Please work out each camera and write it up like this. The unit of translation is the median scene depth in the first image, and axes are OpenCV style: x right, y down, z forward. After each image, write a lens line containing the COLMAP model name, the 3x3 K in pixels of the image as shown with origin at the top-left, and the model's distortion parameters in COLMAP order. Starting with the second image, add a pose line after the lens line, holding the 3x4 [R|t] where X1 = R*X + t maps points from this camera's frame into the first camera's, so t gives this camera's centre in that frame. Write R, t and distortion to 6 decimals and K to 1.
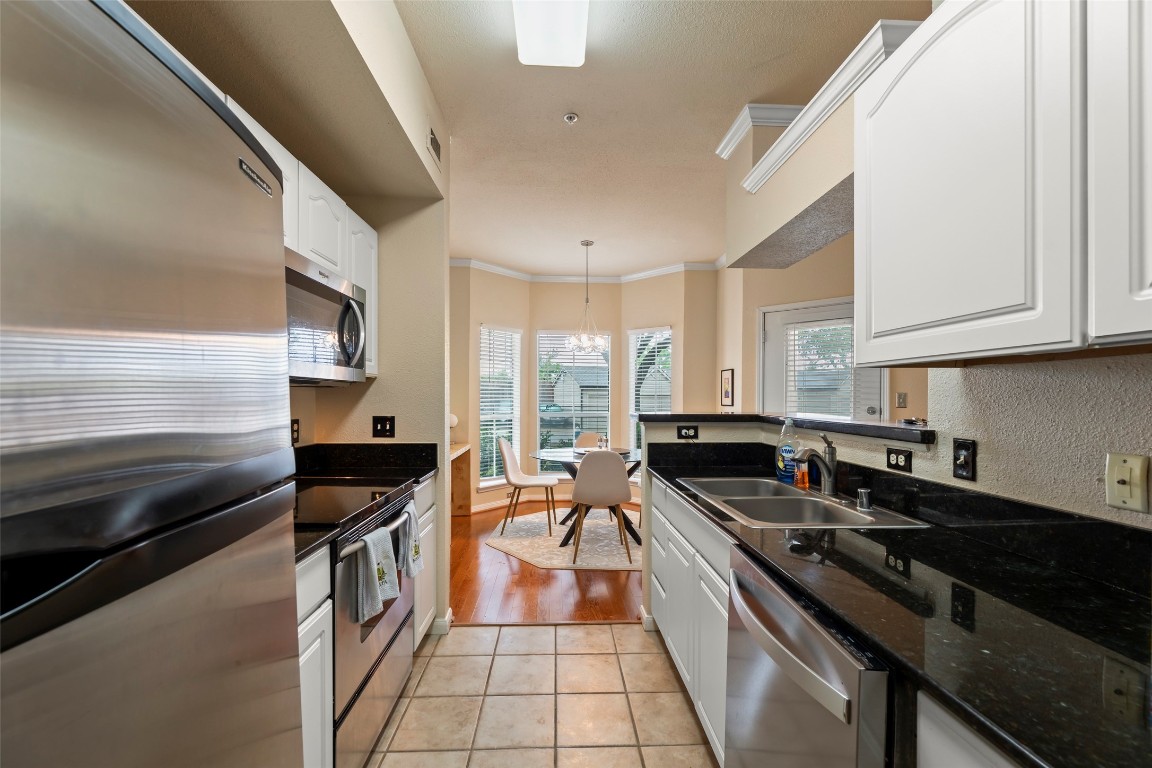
lens RADIAL K [[467.4, 0, 570.7], [0, 467.4, 388.6], [0, 0, 1]] dist [0.000709, 0.000172]
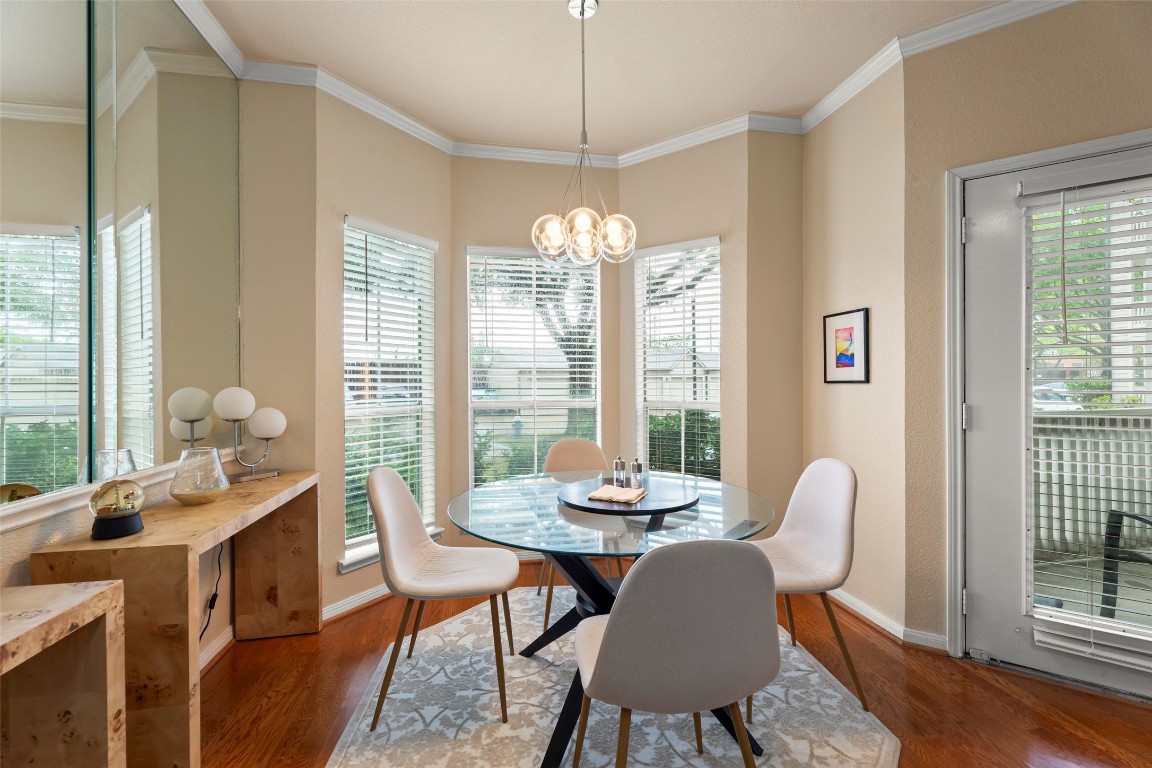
lens RADIAL K [[473.7, 0, 575.9], [0, 473.7, 382.7], [0, 0, 1]] dist [-0.000331, -0.000002]
pose [[0.989119, -0.009118, 0.146835, -0.033998], [0.006409, 0.999801, 0.018912, 0.024500], [-0.146978, -0.017765, 0.988980, 0.517882]]
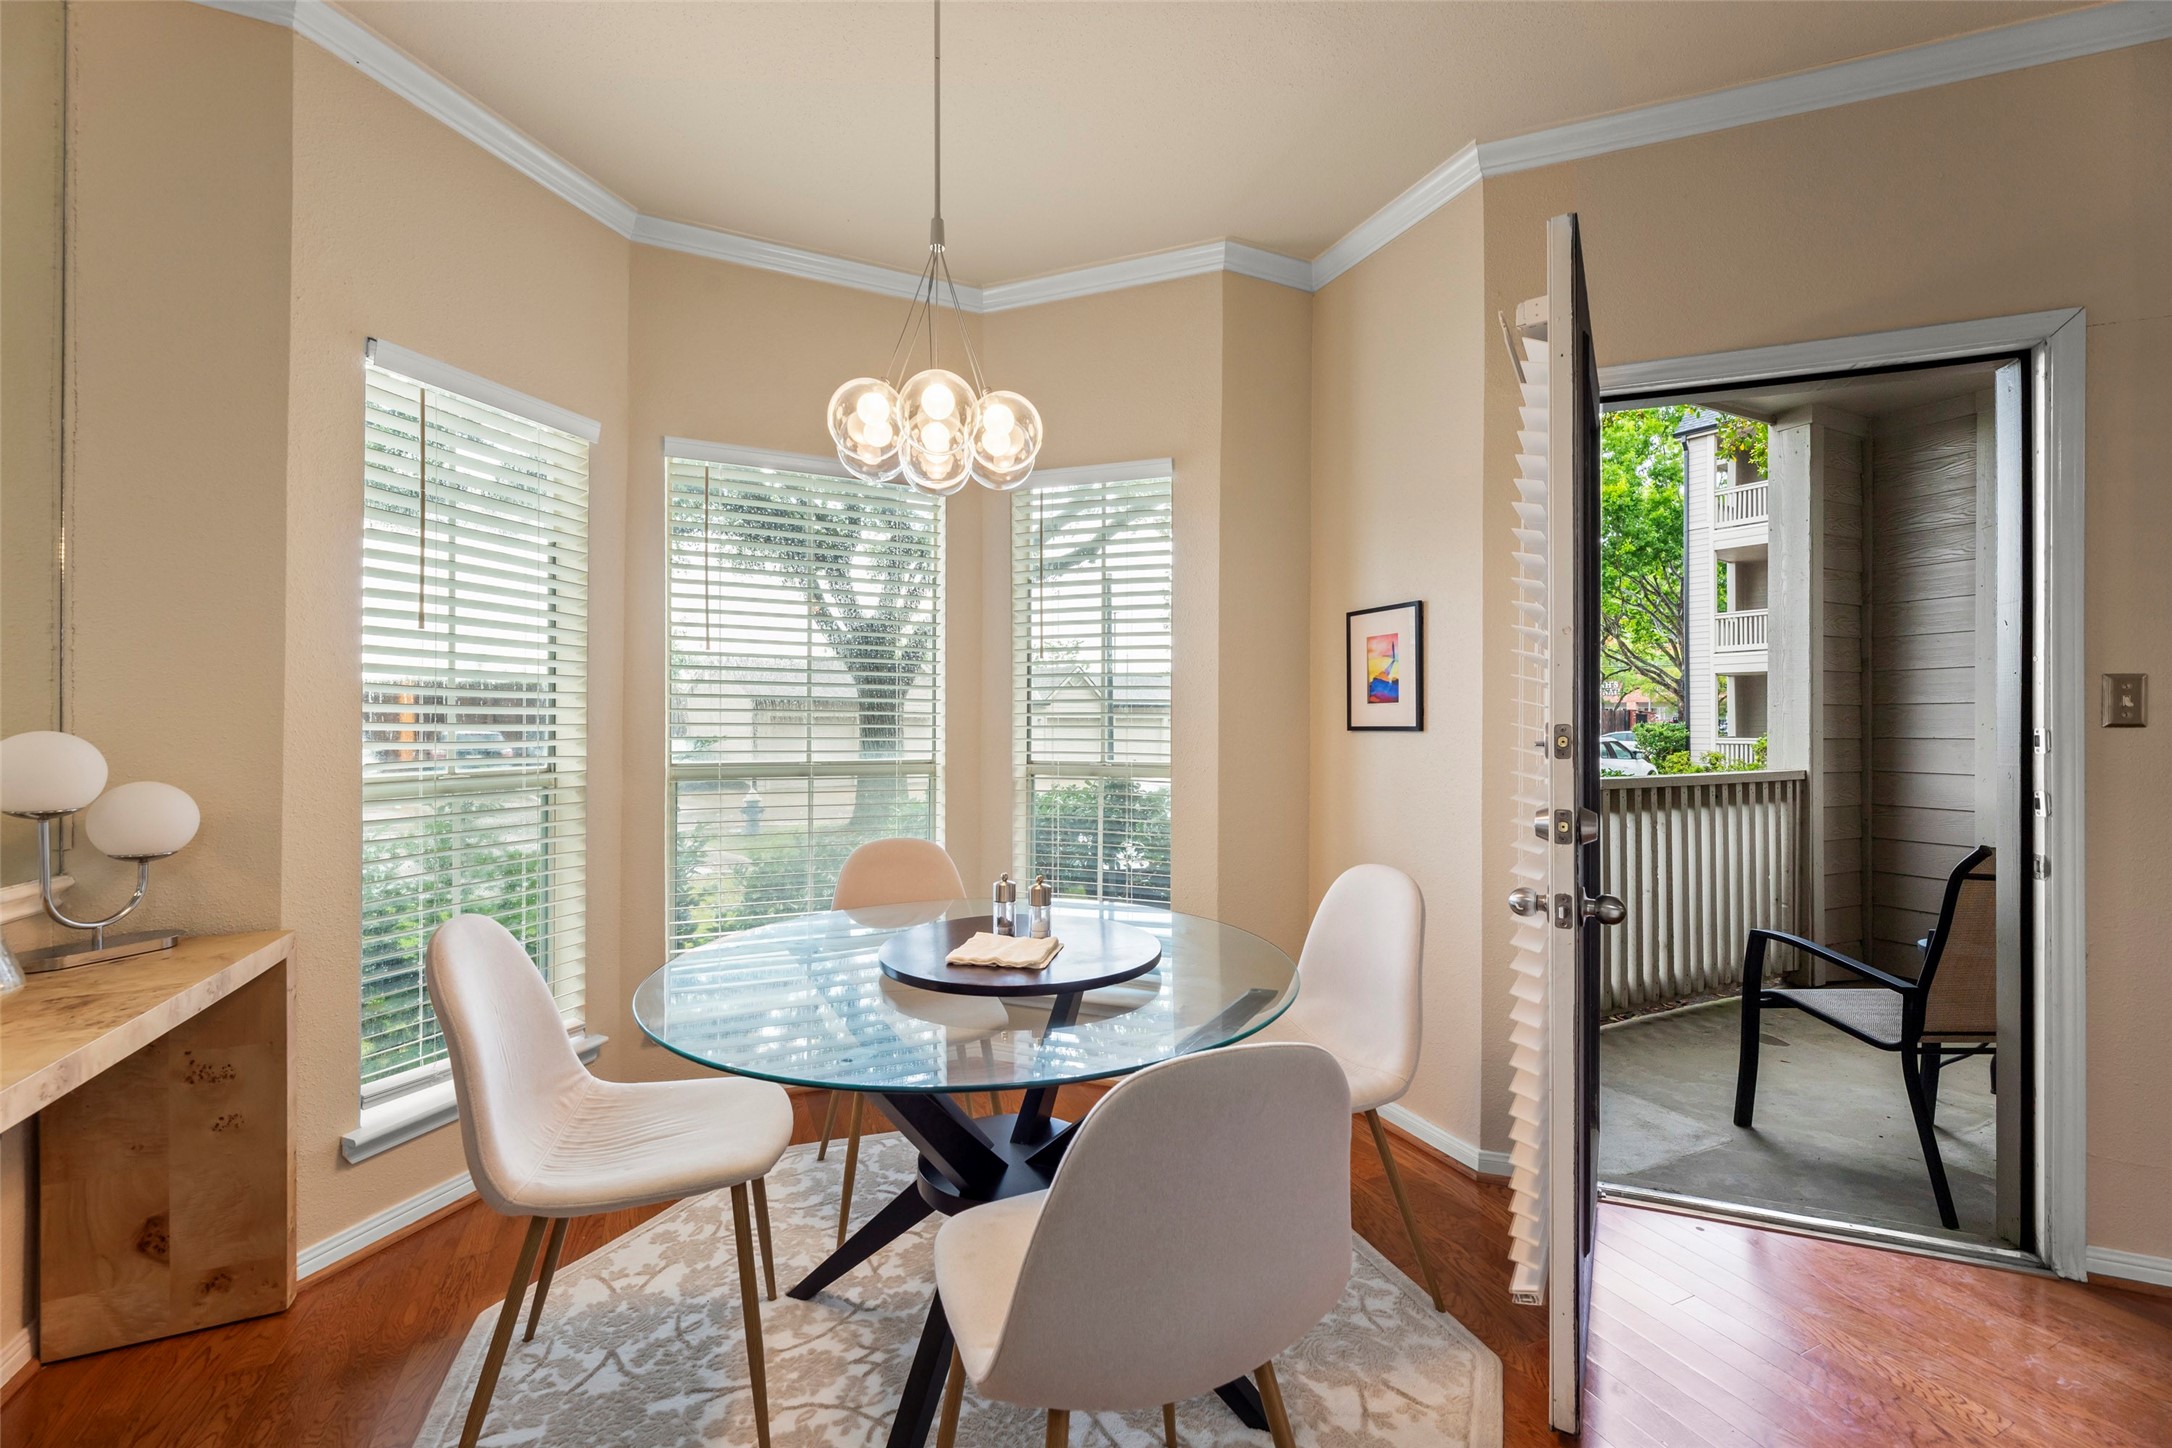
lens RADIAL K [[876.4, 0, 1086.0], [0, 876.4, 724.0], [0, 0, 1]] dist [-0.001401, 0.000079]
pose [[0.924360, -0.000949, 0.381519, -0.048297], [-0.005290, 0.999869, 0.015304, 0.025015], [-0.381484, -0.016165, 0.924234, 0.549656]]
